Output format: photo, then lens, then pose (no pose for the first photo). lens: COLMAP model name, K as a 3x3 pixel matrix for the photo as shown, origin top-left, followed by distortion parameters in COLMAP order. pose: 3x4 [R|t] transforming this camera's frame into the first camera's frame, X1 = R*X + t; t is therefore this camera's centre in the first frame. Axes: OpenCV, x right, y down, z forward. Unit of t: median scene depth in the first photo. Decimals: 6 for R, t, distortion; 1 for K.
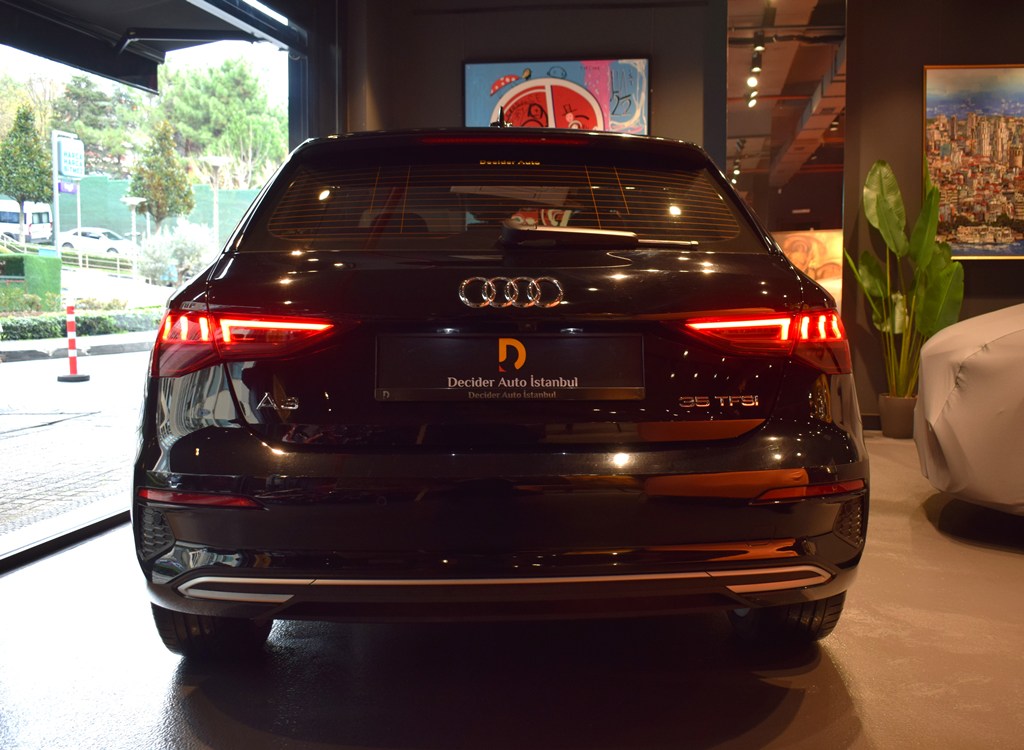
lens RADIAL K [[1082.1, 0, 517.4], [0, 1082.1, 369.7], [0, 0, 1]] dist [-0.103453, 0.000000]
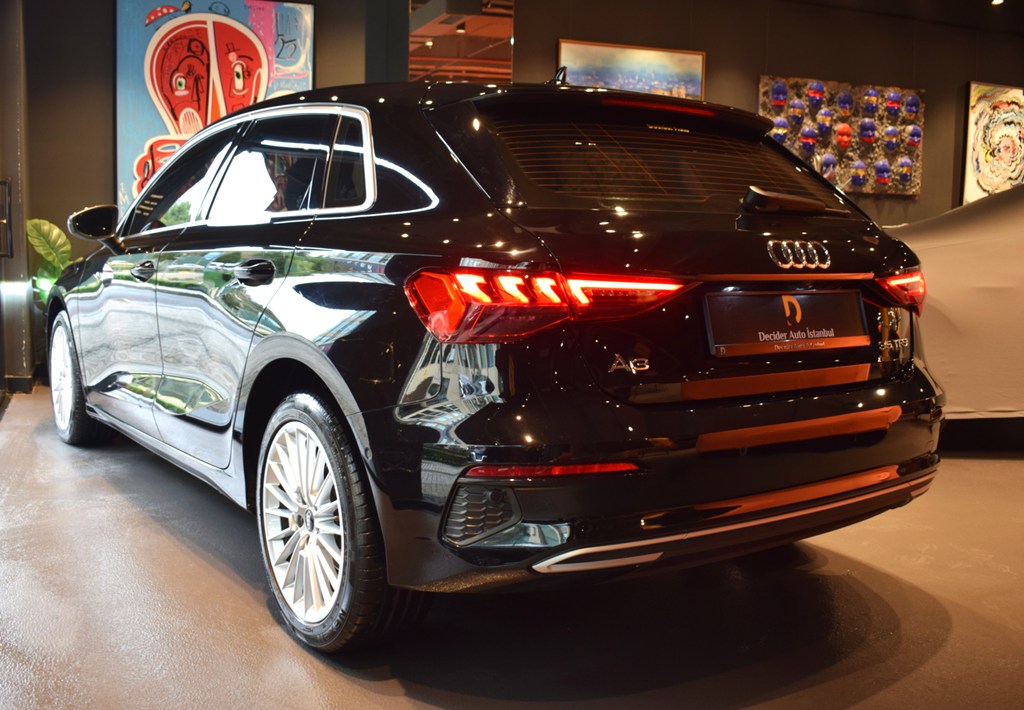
lens RADIAL K [[1031.1, 0, 507.8], [0, 1031.1, 362.1], [0, 0, 1]] dist [-0.075916, 0.000000]
pose [[0.854696, -0.050089, 0.516707, -0.232269], [0.021600, 0.997904, 0.061007, -0.009049], [-0.518679, -0.040982, 0.853986, 0.070480]]
